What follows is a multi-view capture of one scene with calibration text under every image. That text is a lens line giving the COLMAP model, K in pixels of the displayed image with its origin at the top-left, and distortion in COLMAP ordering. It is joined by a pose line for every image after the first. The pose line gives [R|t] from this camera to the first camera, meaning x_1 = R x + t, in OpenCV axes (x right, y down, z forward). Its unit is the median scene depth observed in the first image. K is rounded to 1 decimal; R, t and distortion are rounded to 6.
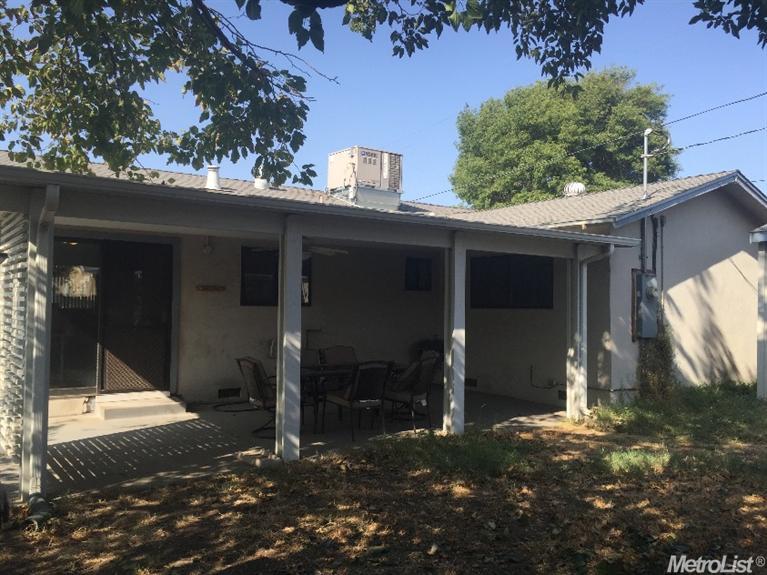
lens RADIAL K [[663.1, 0, 383.5], [0, 663.1, 287.5], [0, 0, 1]] dist [0.077644, -0.098362]
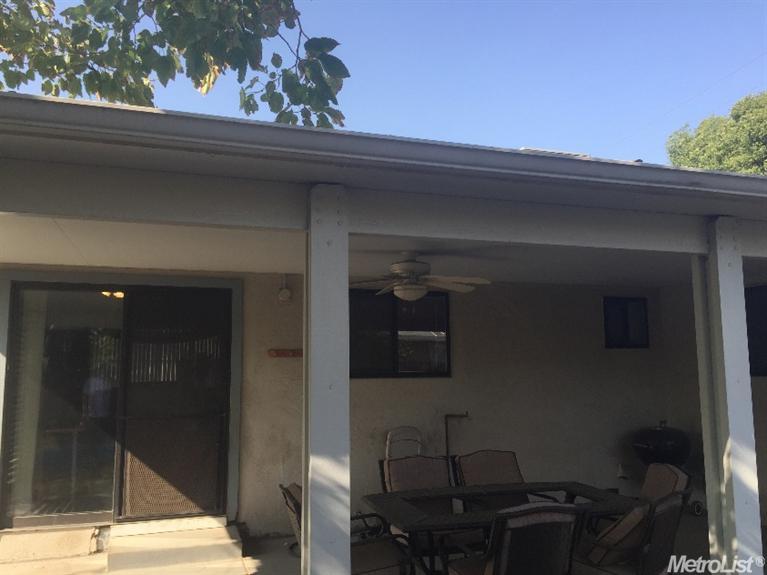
lens RADIAL K [[663.1, 0, 383.5], [0, 663.1, 287.5], [0, 0, 1]] dist [0.077644, -0.098362]
pose [[0.955589, -0.049575, -0.290501, 0.020859], [0.024055, 0.995581, -0.090771, -0.001265], [0.293718, 0.079752, 0.952559, 0.437403]]
